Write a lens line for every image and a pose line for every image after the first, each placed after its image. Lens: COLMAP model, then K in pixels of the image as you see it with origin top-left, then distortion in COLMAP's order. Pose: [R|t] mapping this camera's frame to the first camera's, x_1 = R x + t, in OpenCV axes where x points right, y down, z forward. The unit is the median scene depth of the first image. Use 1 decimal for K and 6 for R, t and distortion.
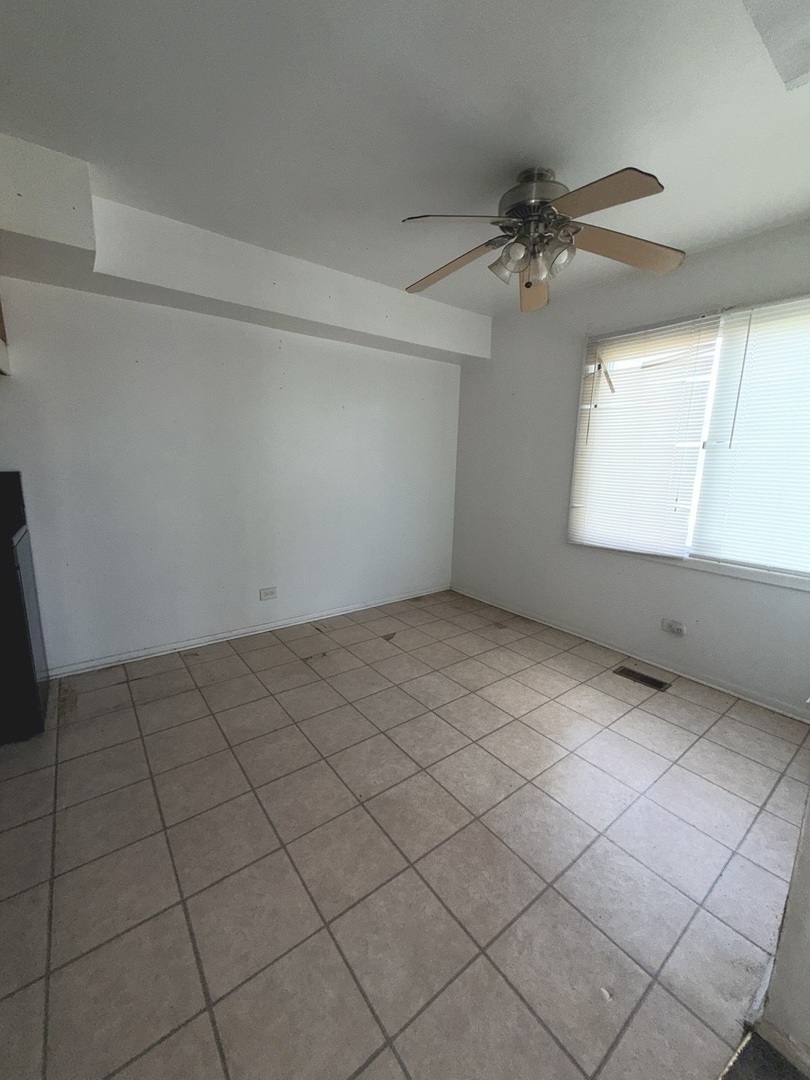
lens RADIAL K [[430.6, 0, 403.7], [0, 430.6, 537.5], [0, 0, 1]] dist [0.001566, 0.000297]
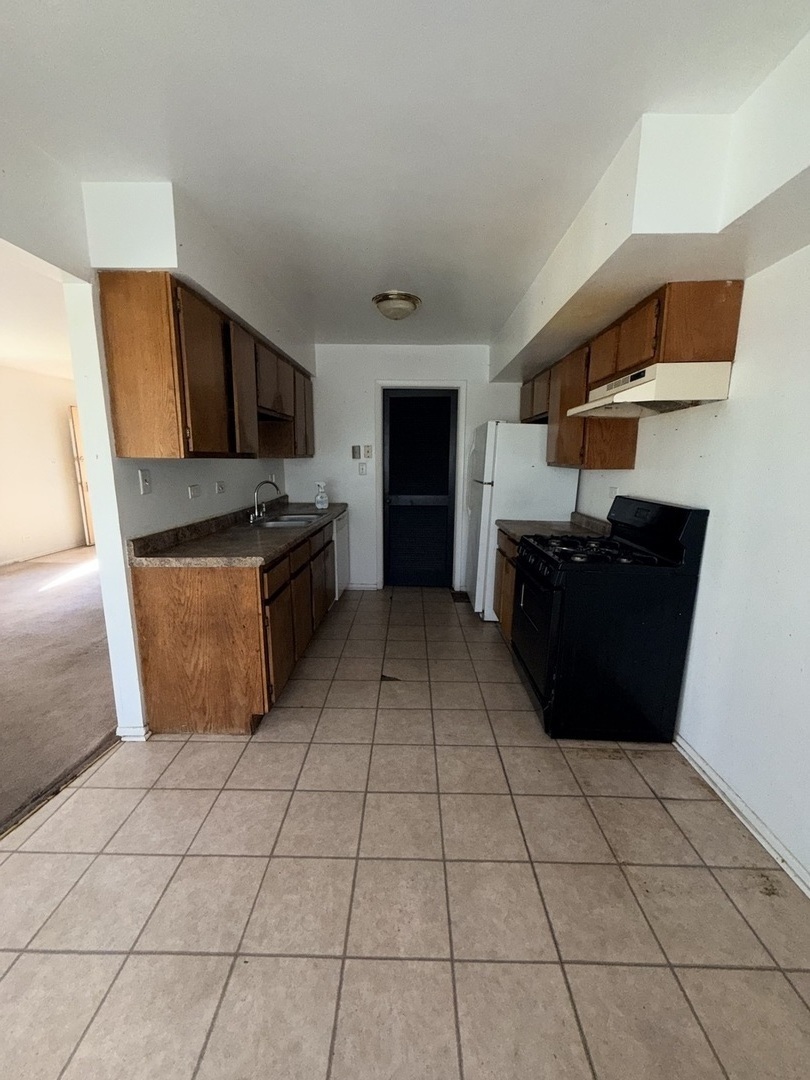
lens RADIAL K [[430.6, 0, 402.6], [0, 430.6, 535.6], [0, 0, 1]] dist [0.001566, 0.000297]
pose [[-0.617869, 0.114637, -0.777879, 0.210037], [-0.168138, 0.947167, 0.273137, -0.306398], [0.768093, 0.299554, -0.565951, 1.342261]]
